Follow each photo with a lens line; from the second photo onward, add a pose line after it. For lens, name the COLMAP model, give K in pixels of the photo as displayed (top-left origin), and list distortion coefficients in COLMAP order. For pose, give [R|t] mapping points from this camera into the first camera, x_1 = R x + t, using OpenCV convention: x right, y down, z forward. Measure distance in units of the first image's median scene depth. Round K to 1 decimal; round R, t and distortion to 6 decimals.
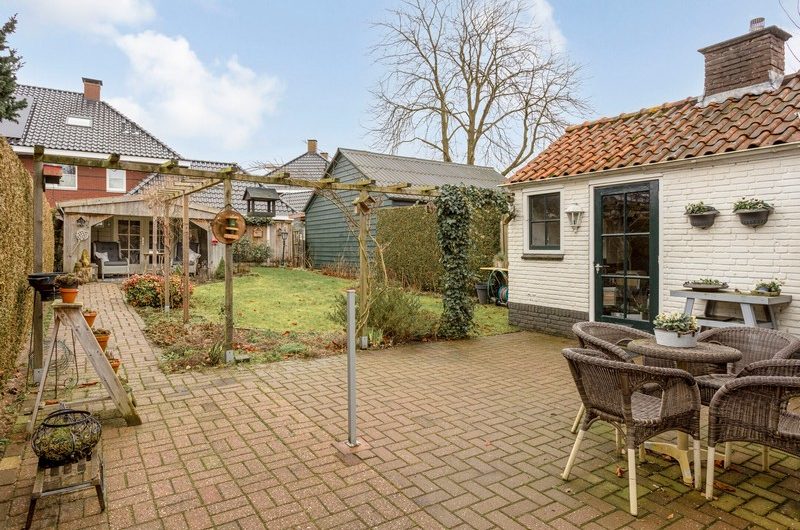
lens RADIAL K [[487.5, 0, 402.2], [0, 487.5, 259.9], [0, 0, 1]] dist [0.000894, 0.000532]
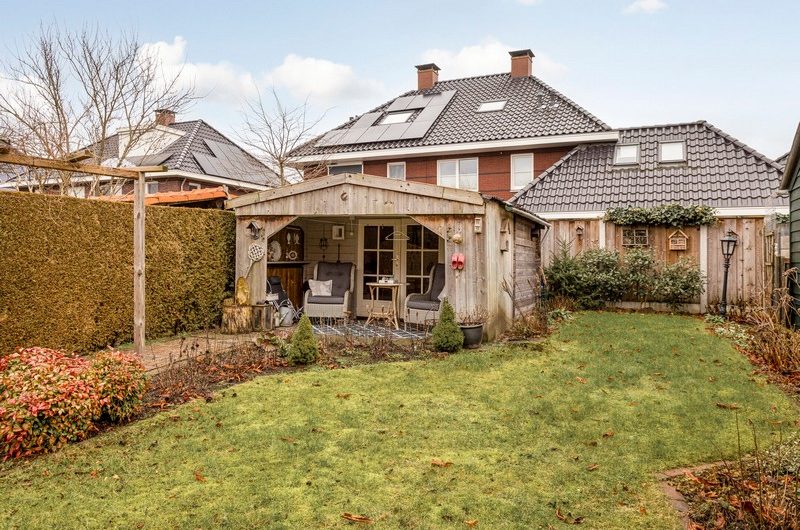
lens RADIAL K [[565.0, 0, 399.2], [0, 565.0, 262.3], [0, 0, 1]] dist [0.001289, -0.000045]
pose [[0.559741, 0.005637, -0.828649, 0.010996], [-0.027649, 0.999547, -0.011877, -0.021893], [0.828206, 0.029560, 0.559643, 0.466738]]
